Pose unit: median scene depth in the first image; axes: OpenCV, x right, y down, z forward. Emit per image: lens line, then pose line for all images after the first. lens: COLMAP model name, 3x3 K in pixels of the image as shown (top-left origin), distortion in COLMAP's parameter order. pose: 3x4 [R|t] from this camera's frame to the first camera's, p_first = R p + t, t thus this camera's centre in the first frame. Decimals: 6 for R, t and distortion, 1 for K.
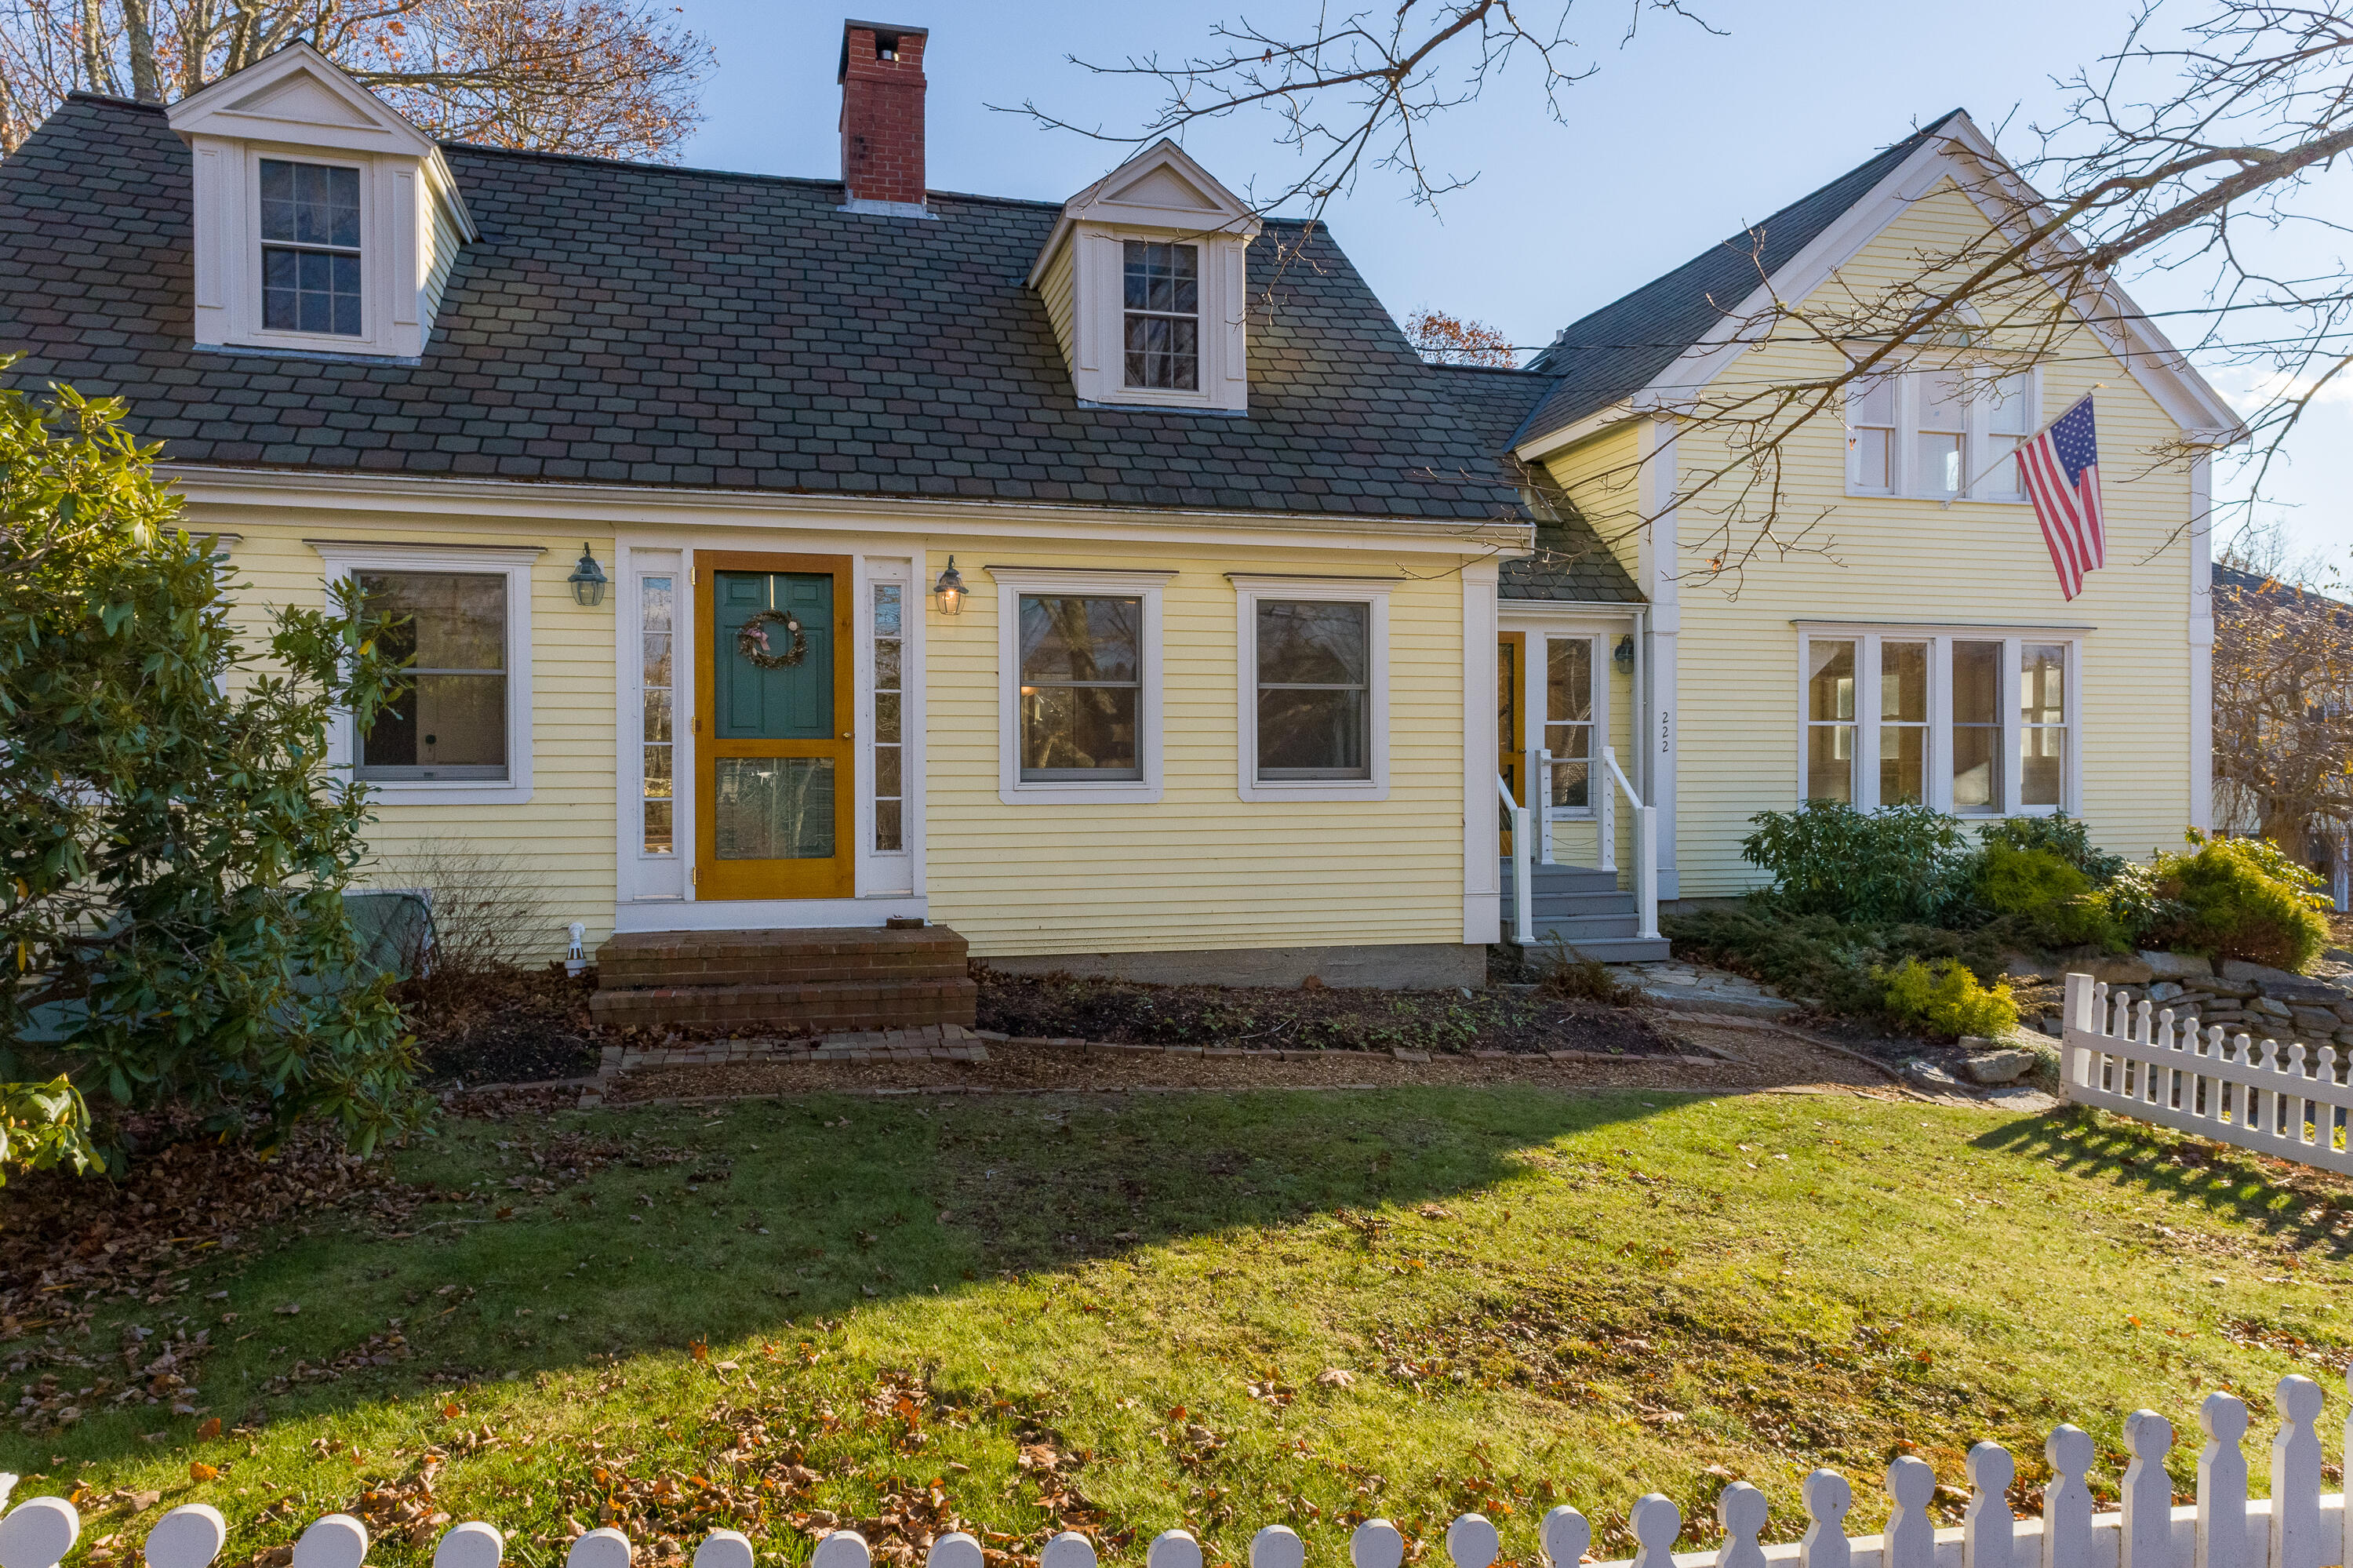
lens RADIAL K [[1614.6, 0, 1176.5], [0, 1614.6, 784.0], [0, 0, 1]] dist [0.038072, 0.001101]
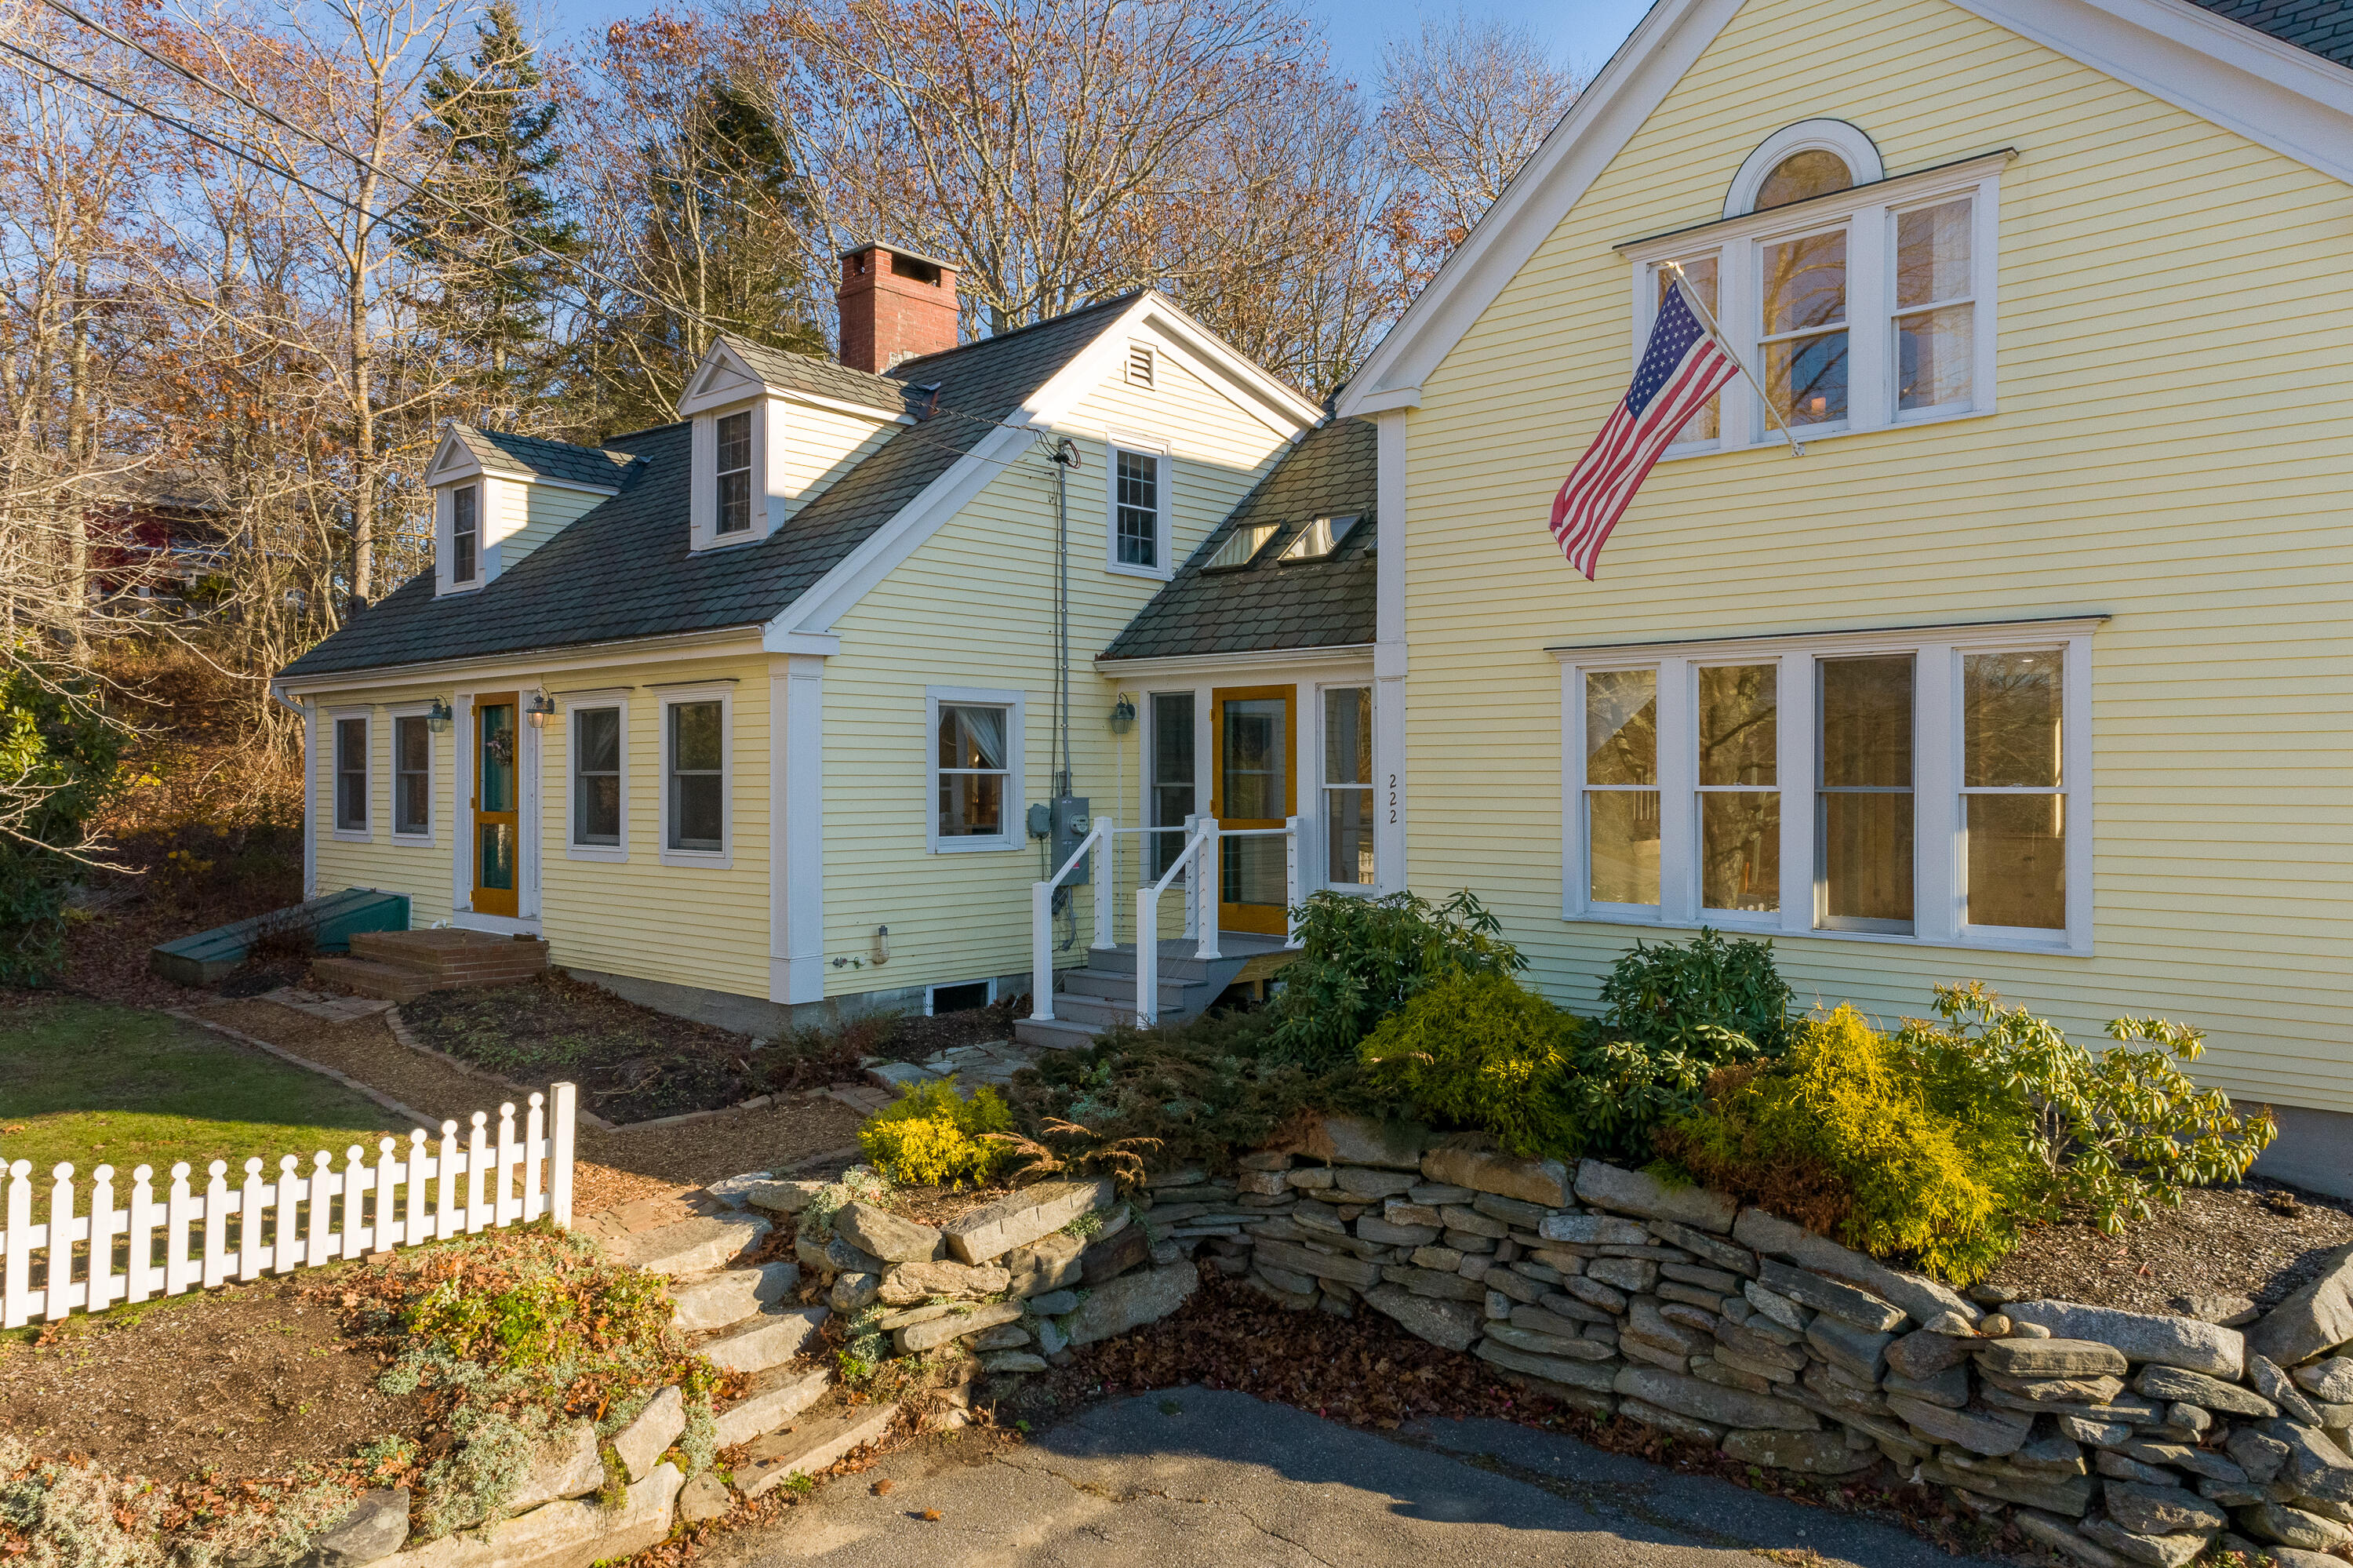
lens RADIAL K [[1575.2, 0, 1176.5], [0, 1575.2, 784.0], [0, 0, 1]] dist [0.034742, 0.003099]
pose [[0.542213, 0.002055, -0.840239, 1.310657], [-0.007346, 0.999970, -0.002294, -0.052538], [0.840209, 0.007416, 0.542212, 0.682792]]
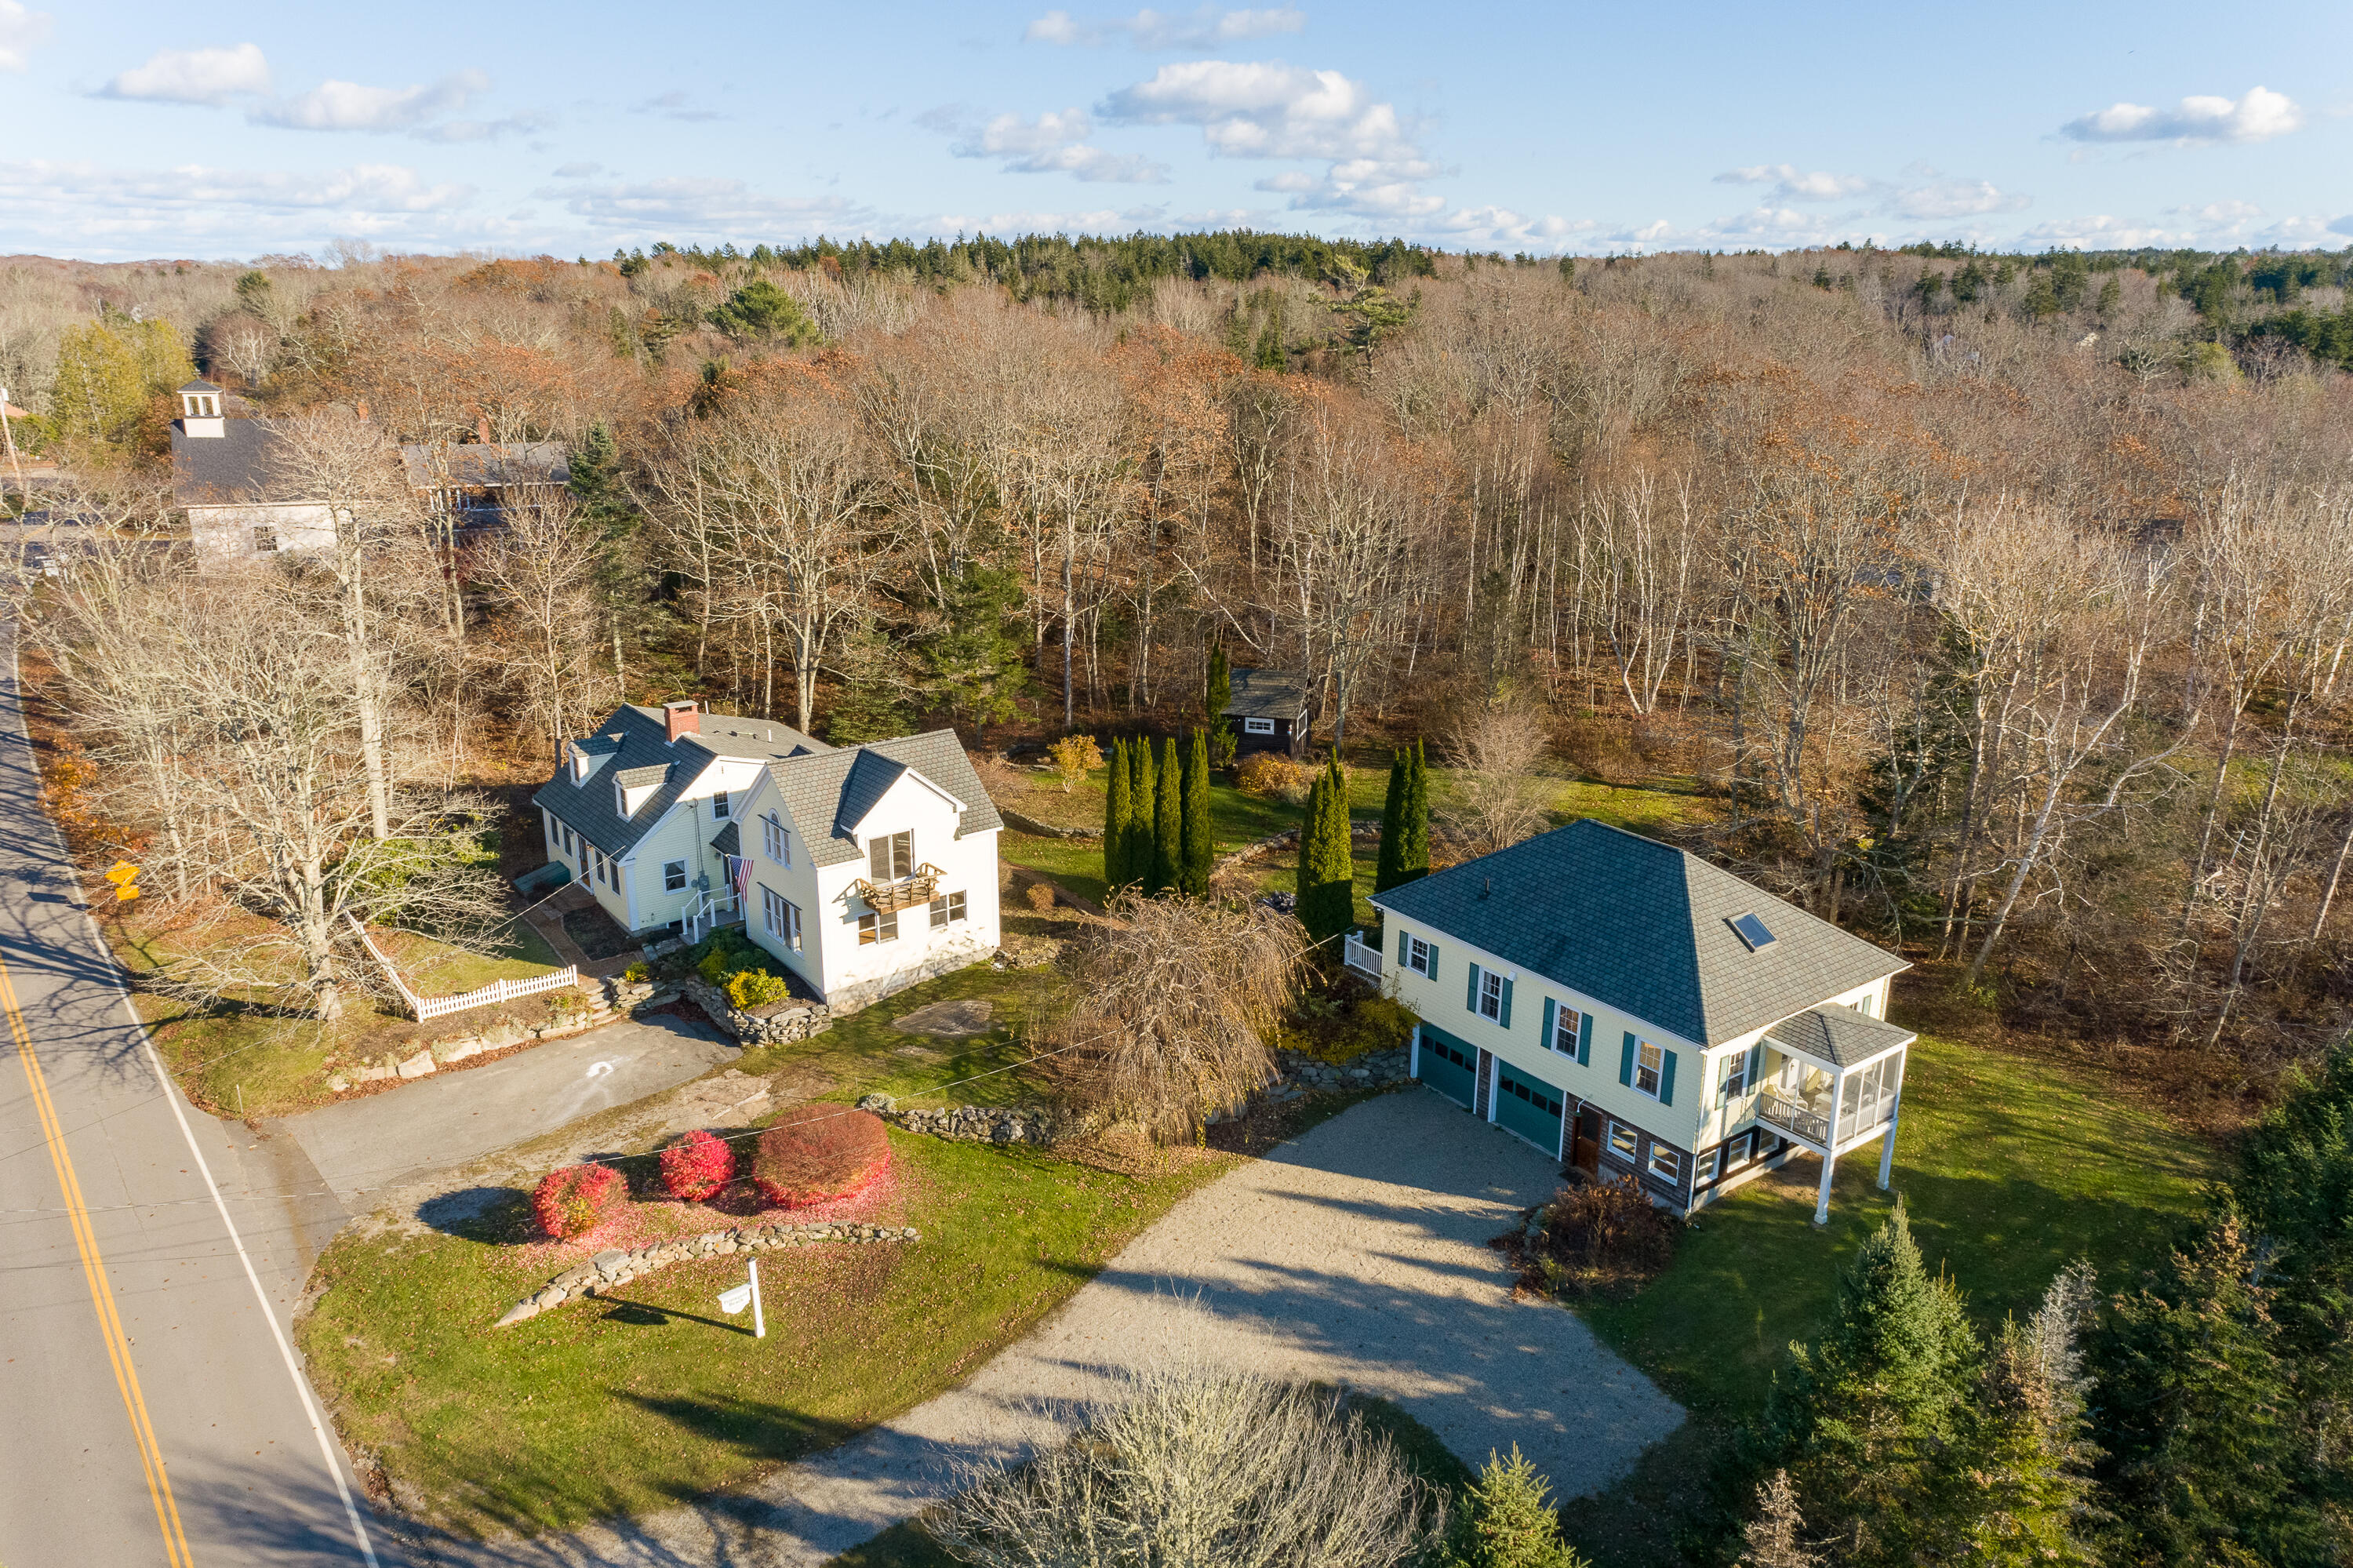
lens RADIAL K [[1614.6, 0, 1176.5], [0, 1614.6, 784.0], [0, 0, 1]] dist [0.038072, 0.001101]
pose [[0.383716, 0.276698, -0.881023, 5.917057], [-0.015153, 0.955812, 0.293587, -2.128452], [0.923327, -0.099304, 0.370953, 0.764225]]
